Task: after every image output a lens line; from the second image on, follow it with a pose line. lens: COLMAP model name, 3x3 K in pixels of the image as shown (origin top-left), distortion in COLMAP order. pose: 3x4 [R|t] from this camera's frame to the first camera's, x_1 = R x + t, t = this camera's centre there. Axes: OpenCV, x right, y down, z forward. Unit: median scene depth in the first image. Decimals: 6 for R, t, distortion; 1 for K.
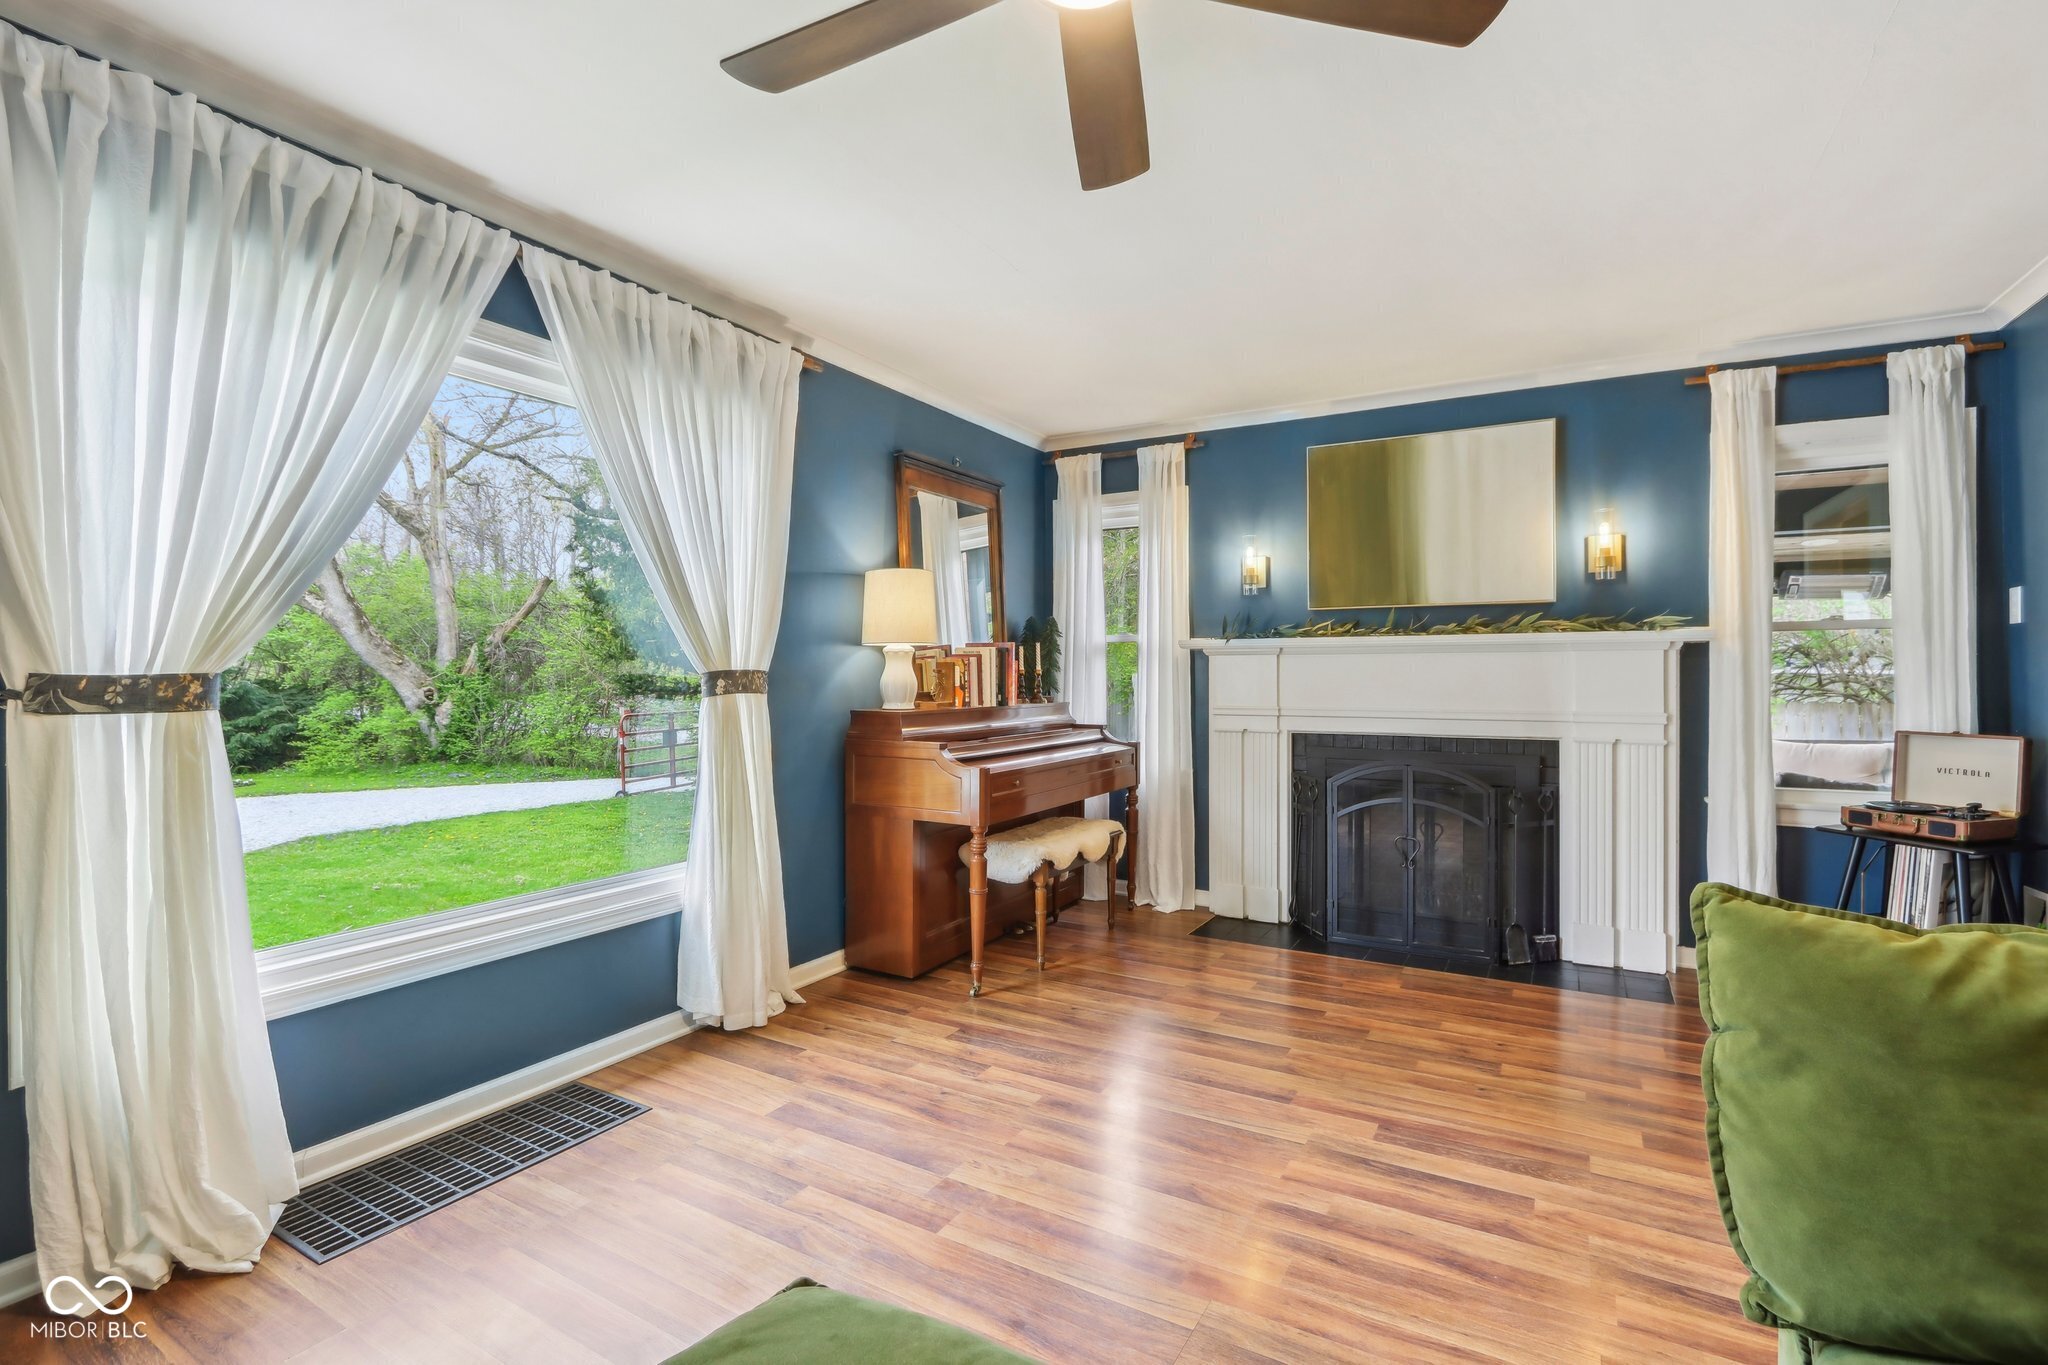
lens RADIAL K [[937.4, 0, 1011.1], [0, 937.4, 672.2], [0, 0, 1]] dist [-0.018545, 0.000105]
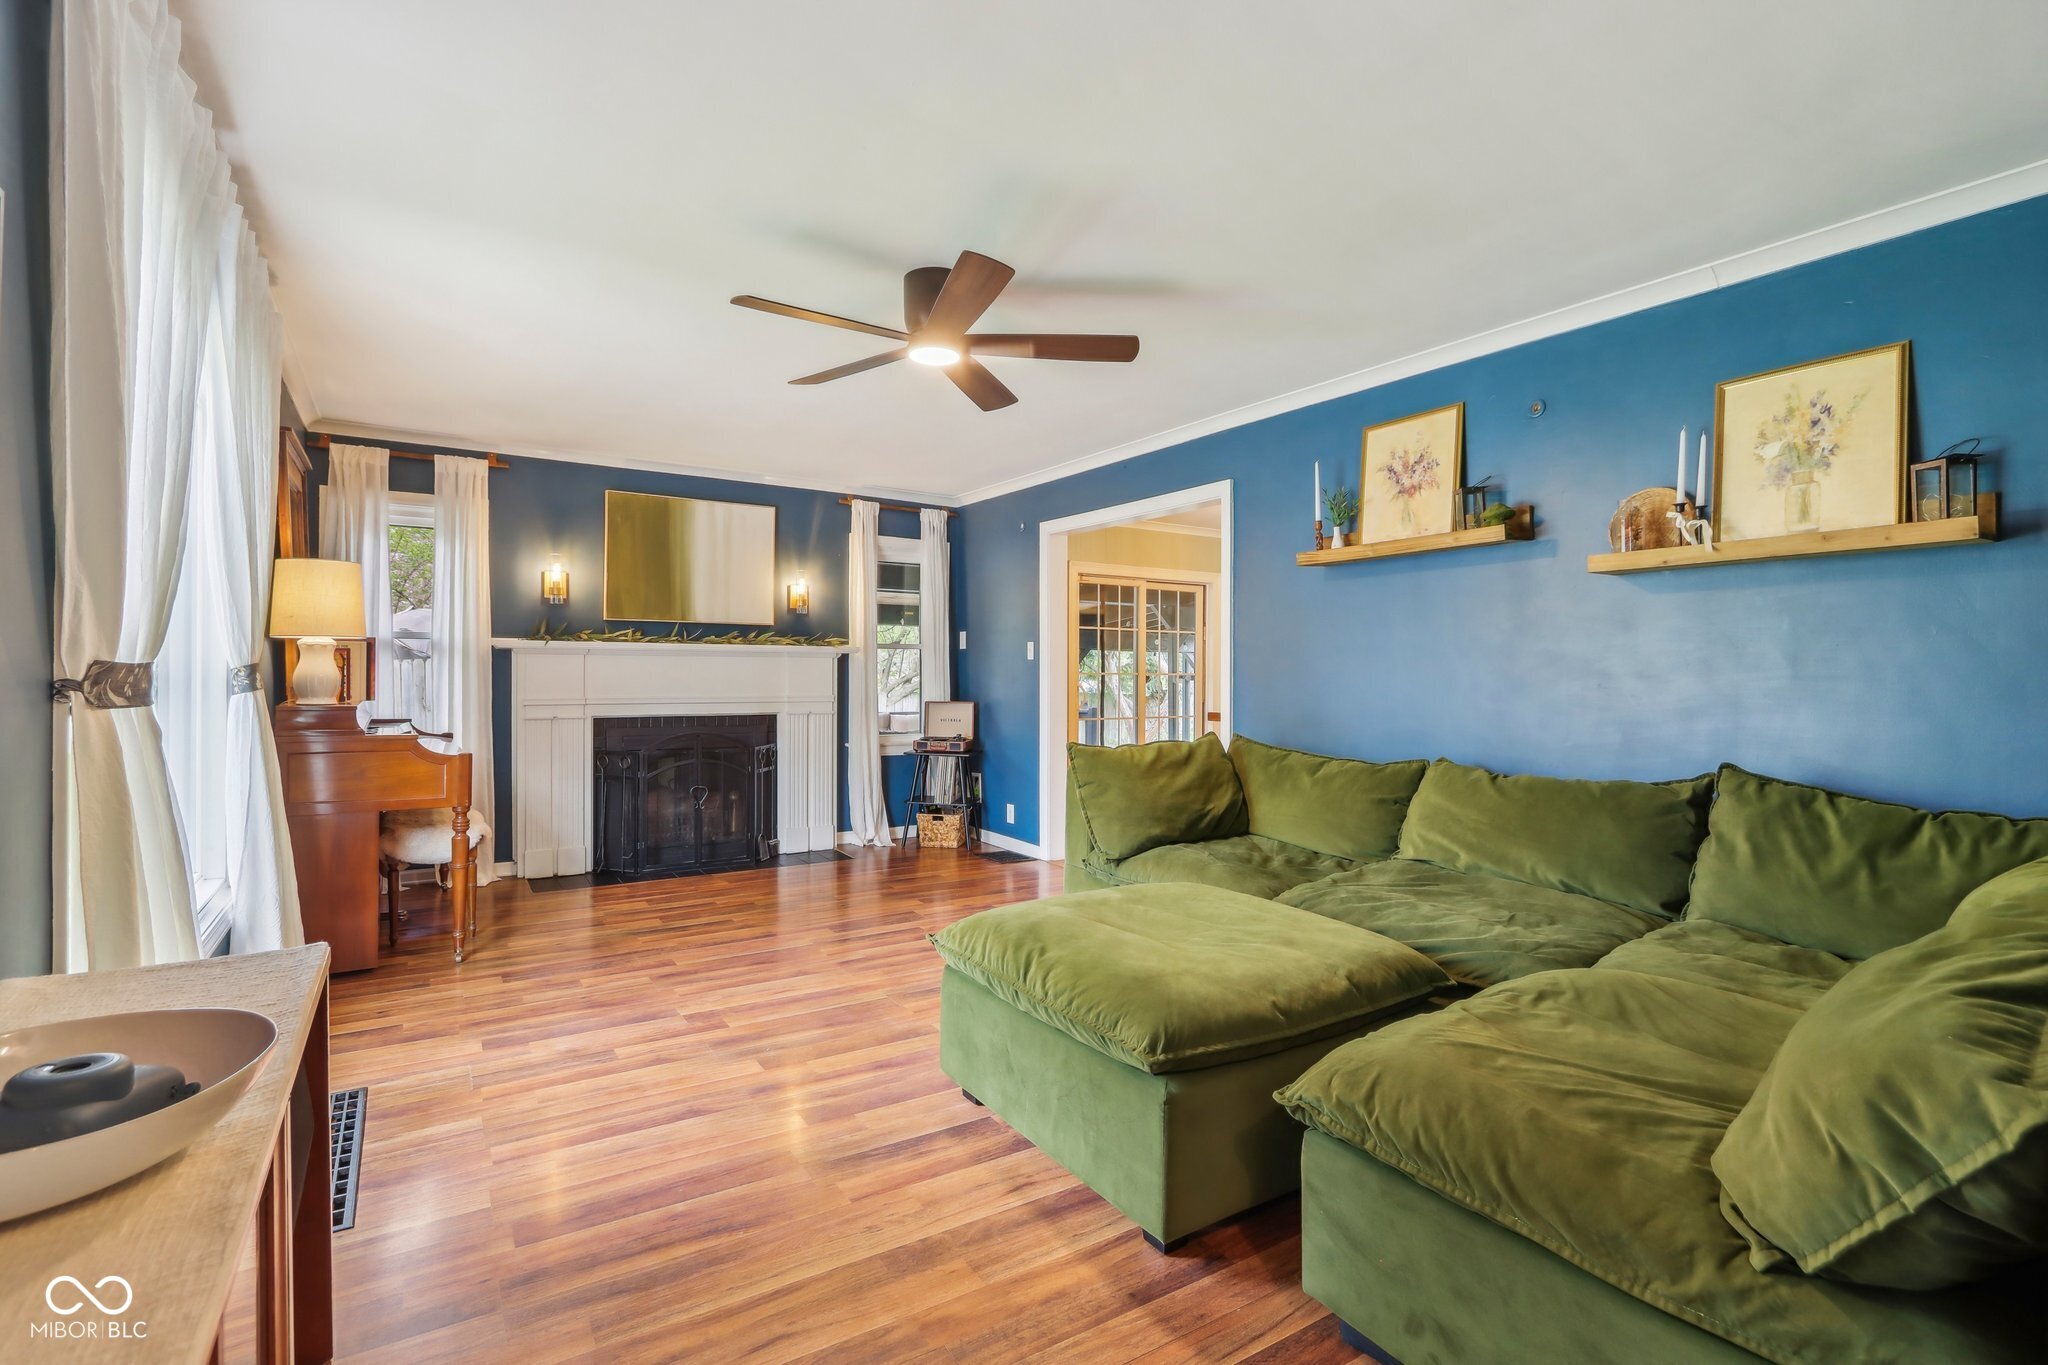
lens RADIAL K [[941.9, 0, 1018.0], [0, 941.9, 682.6], [0, 0, 1]] dist [-0.026180, 0.005415]
pose [[0.446617, -0.004289, 0.894715, -0.675700], [-0.006855, 0.999943, 0.008215, 0.004307], [-0.894699, -0.009802, 0.446562, -0.069398]]
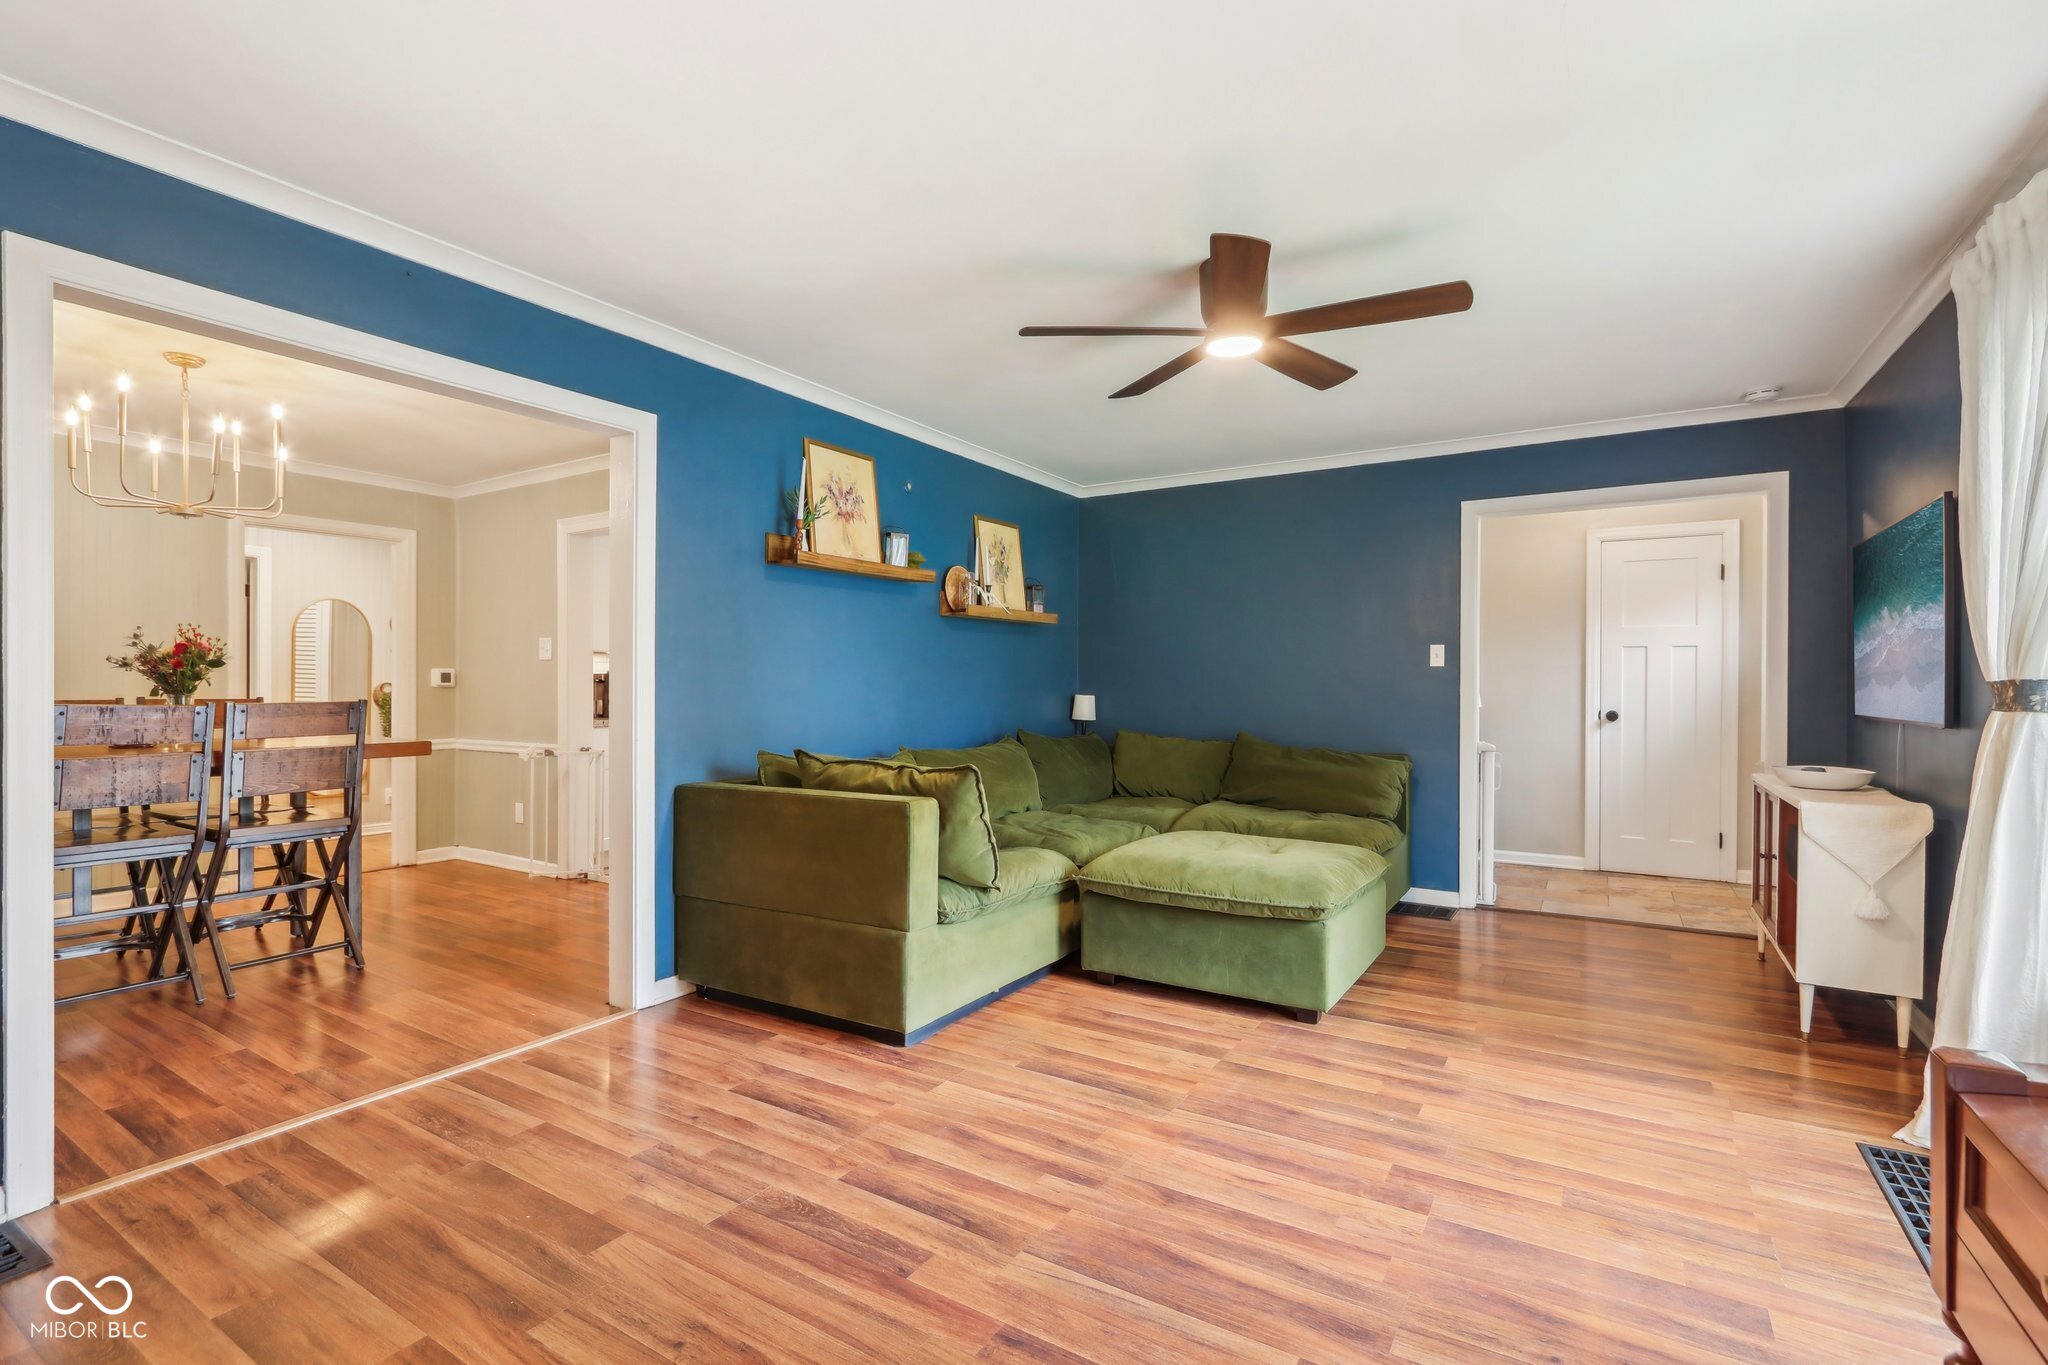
lens RADIAL K [[941.9, 0, 1018.0], [0, 941.9, 682.6], [0, 0, 1]] dist [-0.026180, 0.005415]
pose [[-0.999714, -0.002917, 0.023756, 0.190614], [-0.002950, 0.999995, -0.001386, 0.005511], [-0.023752, -0.001456, -0.999717, 1.153285]]
